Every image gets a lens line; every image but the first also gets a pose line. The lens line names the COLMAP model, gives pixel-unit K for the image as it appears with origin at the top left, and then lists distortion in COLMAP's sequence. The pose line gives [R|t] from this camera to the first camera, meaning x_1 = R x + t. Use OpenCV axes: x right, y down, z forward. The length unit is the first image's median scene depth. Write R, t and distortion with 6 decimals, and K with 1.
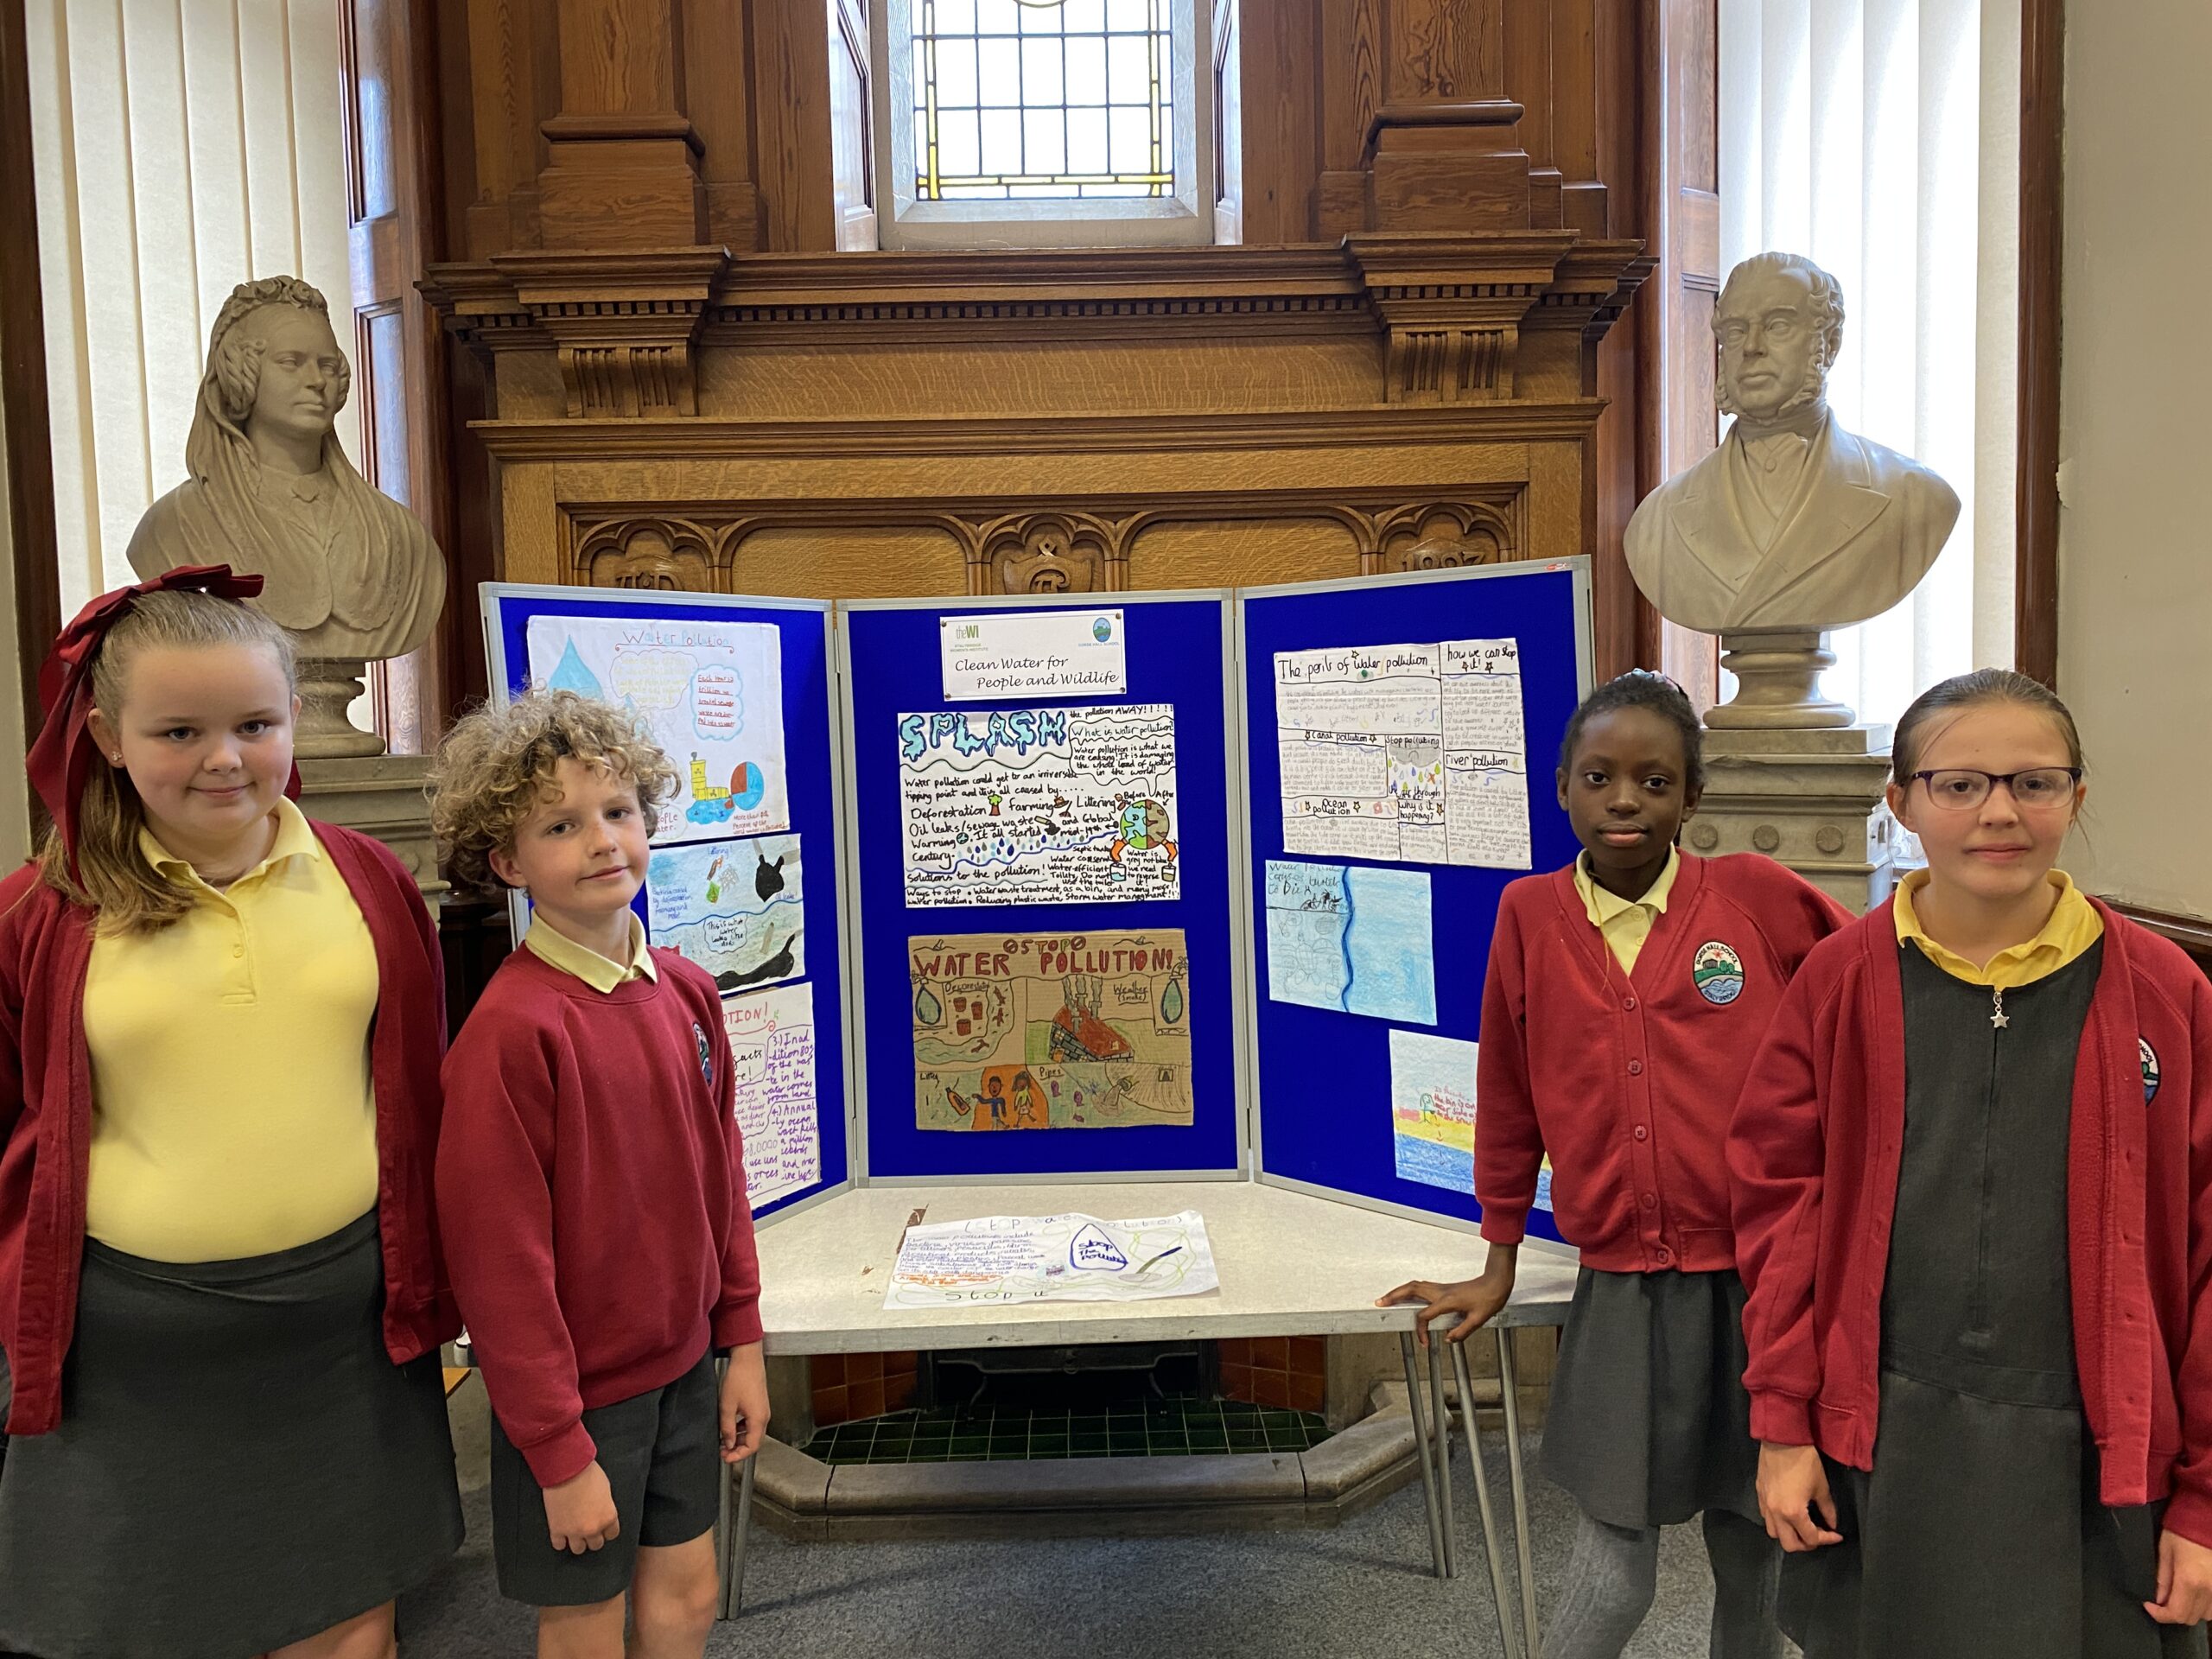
lens RADIAL K [[1601.0, 0, 1100.2], [0, 1601.0, 766.5], [0, 0, 1]] dist [0.078008, -0.006354]
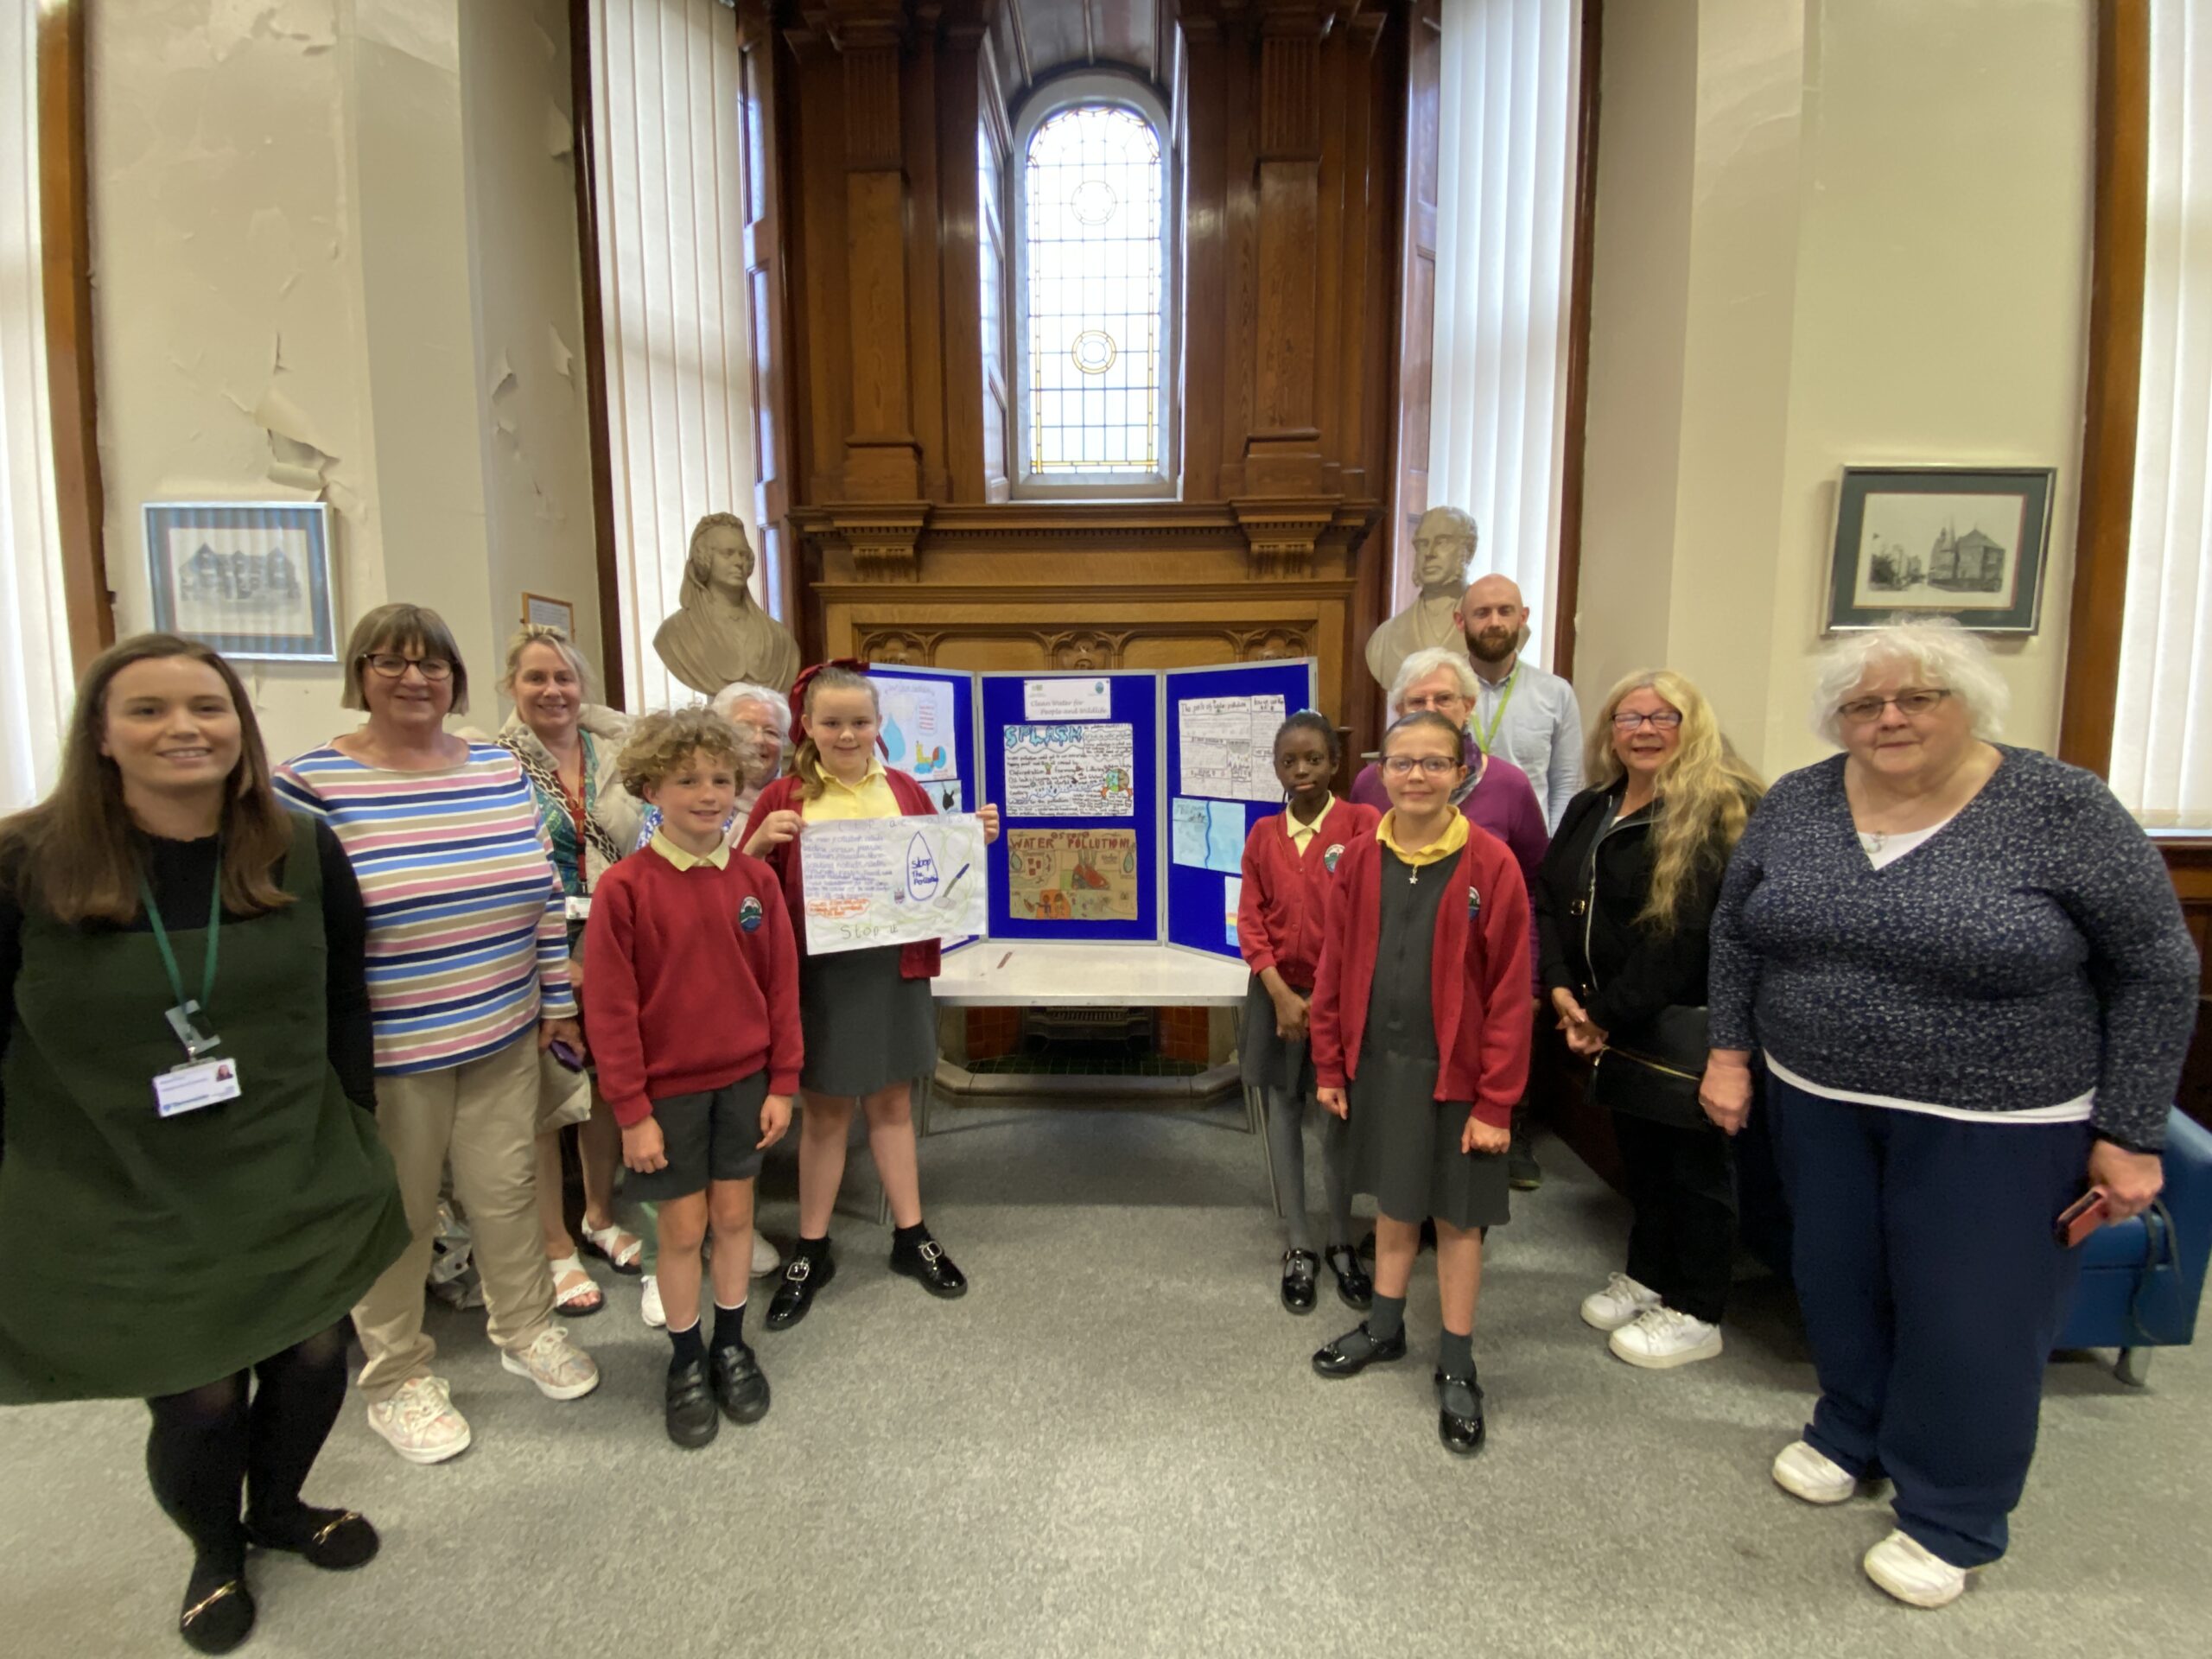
lens RADIAL K [[826.1, 0, 1100.9], [0, 826.1, 797.7], [0, 0, 1]] dist [0.101701, 0.000019]
pose [[0.998579, 0.024415, -0.047374, 0.057955], [-0.022331, 0.998781, 0.044032, 0.011455], [0.048391, -0.042911, 0.997906, -0.103041]]
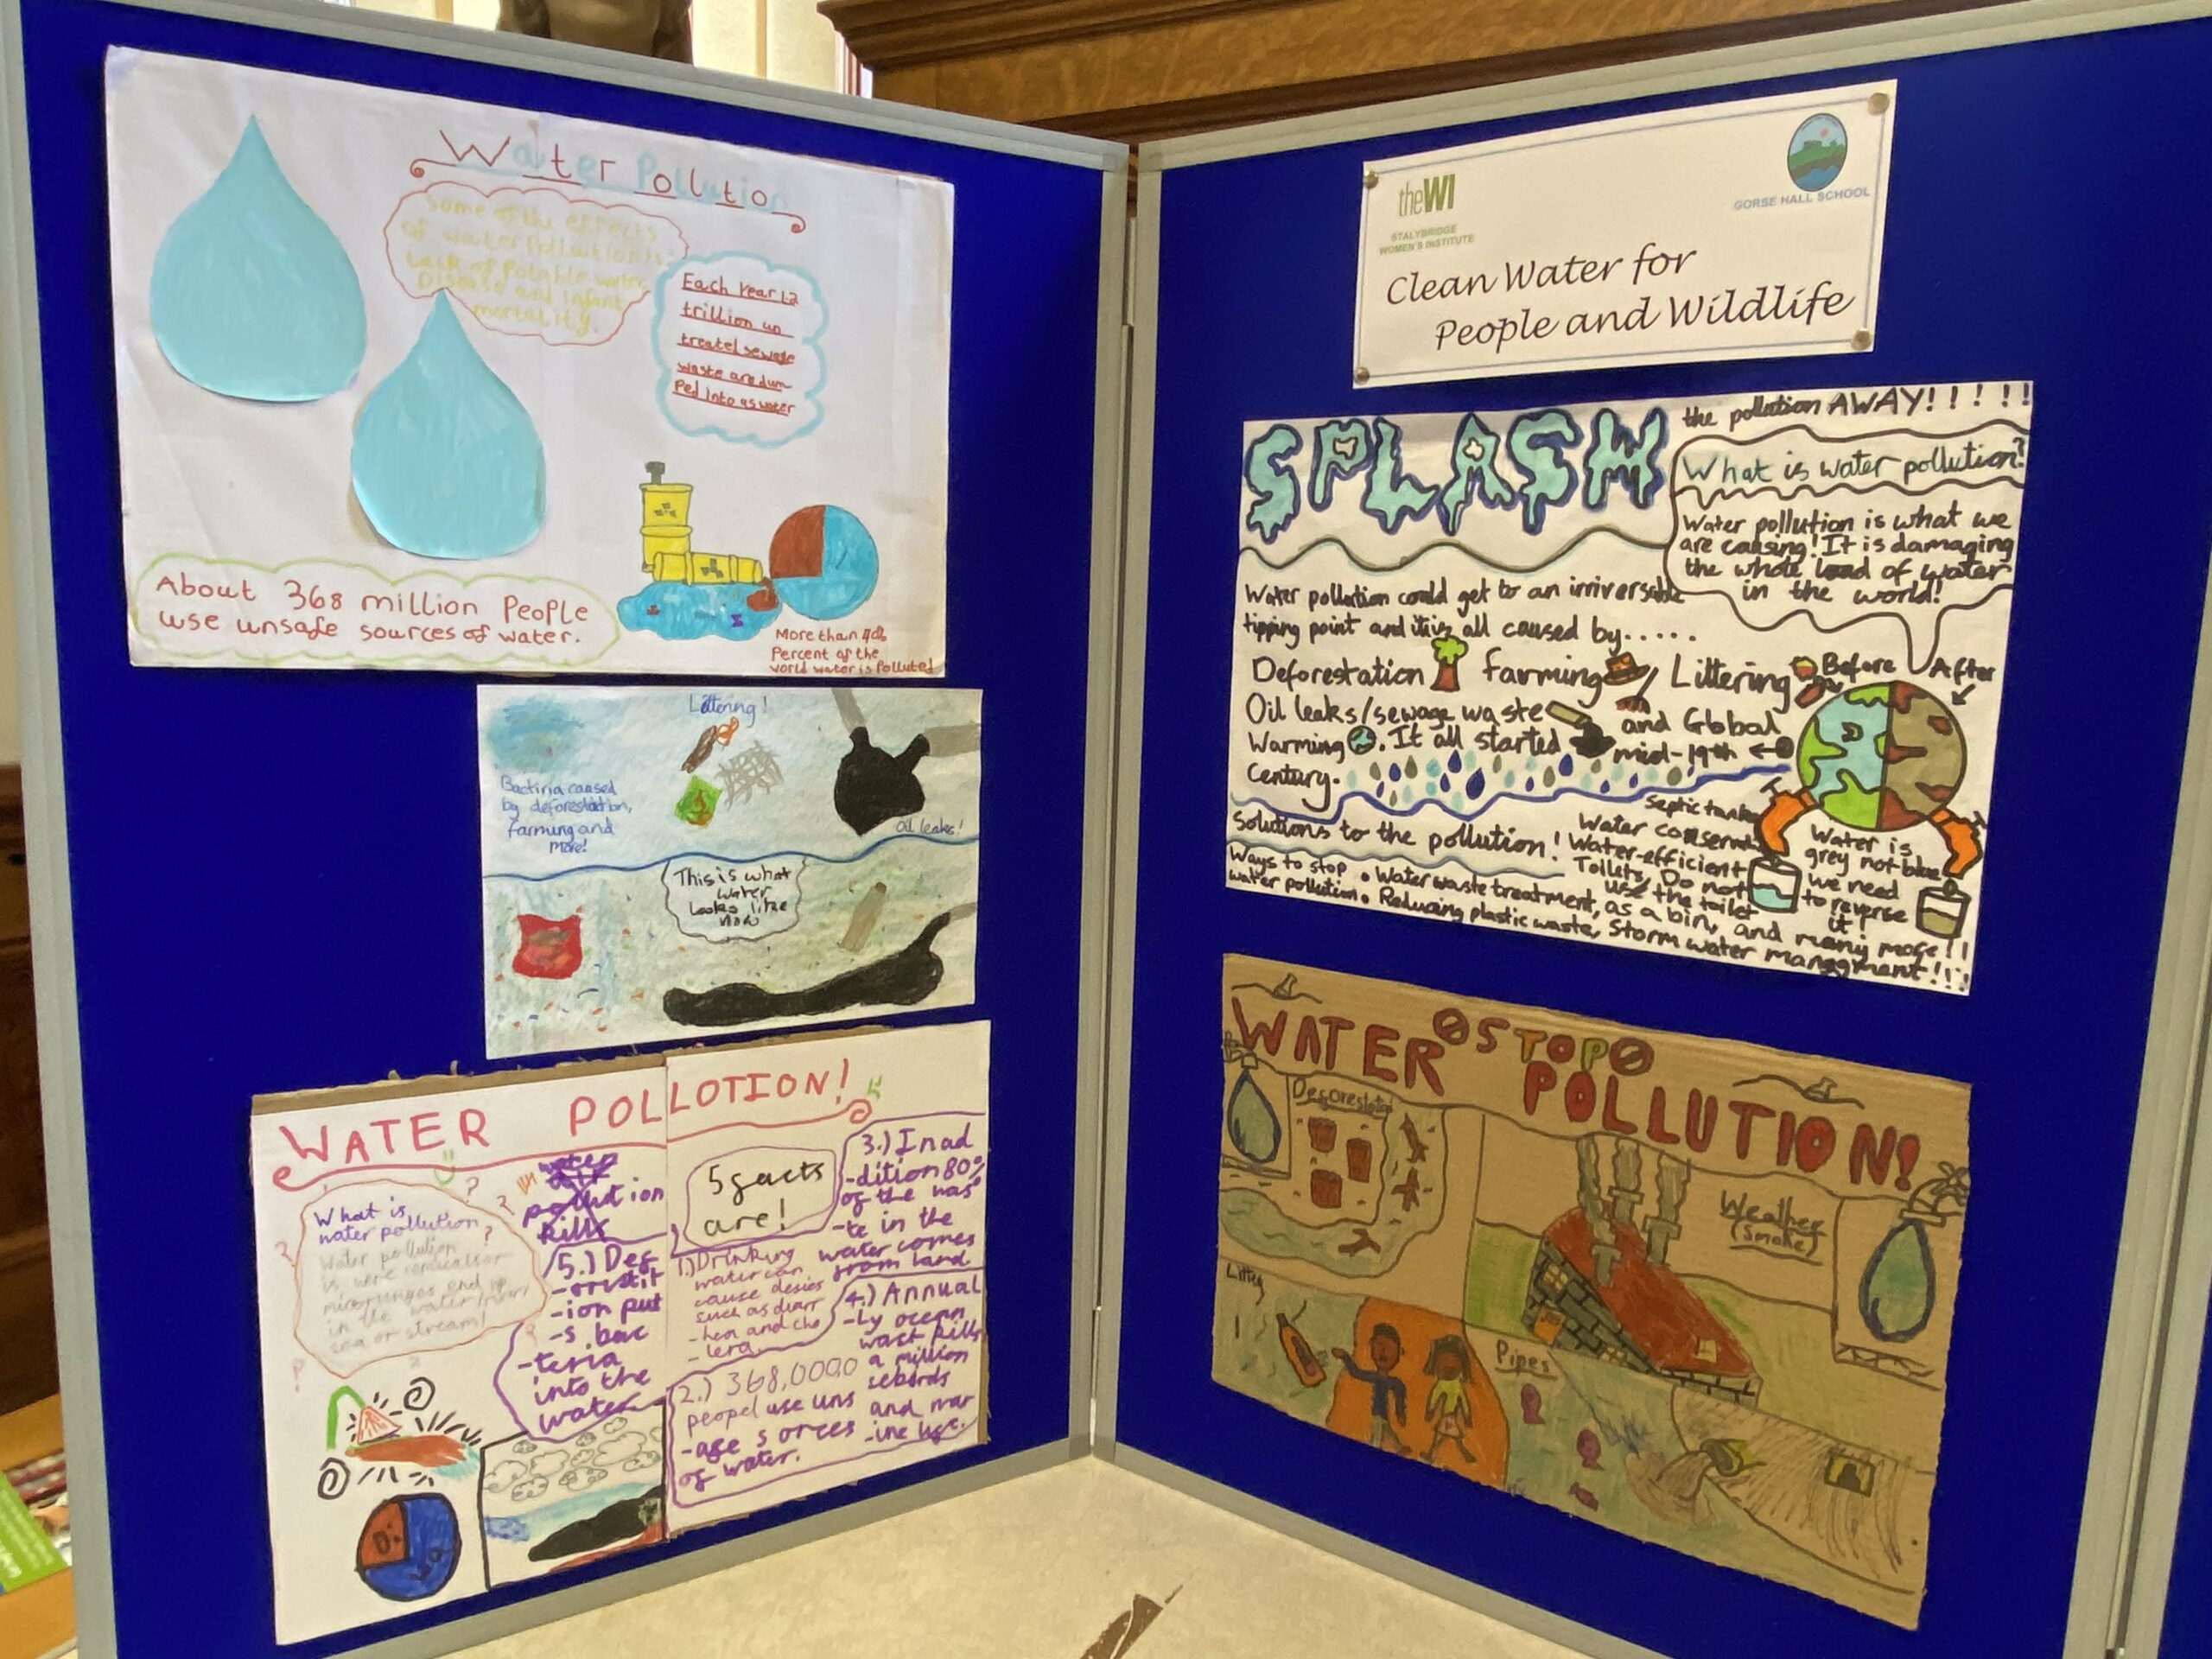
lens RADIAL K [[1481.0, 0, 1103.5], [0, 1481.0, 804.5], [0, 0, 1]] dist [0.107928, -0.151647]
pose [[0.862653, 0.127730, -0.489403, 0.042868], [-0.077046, 0.989481, 0.122440, 0.020137], [0.499894, -0.067916, 0.863420, 0.644829]]
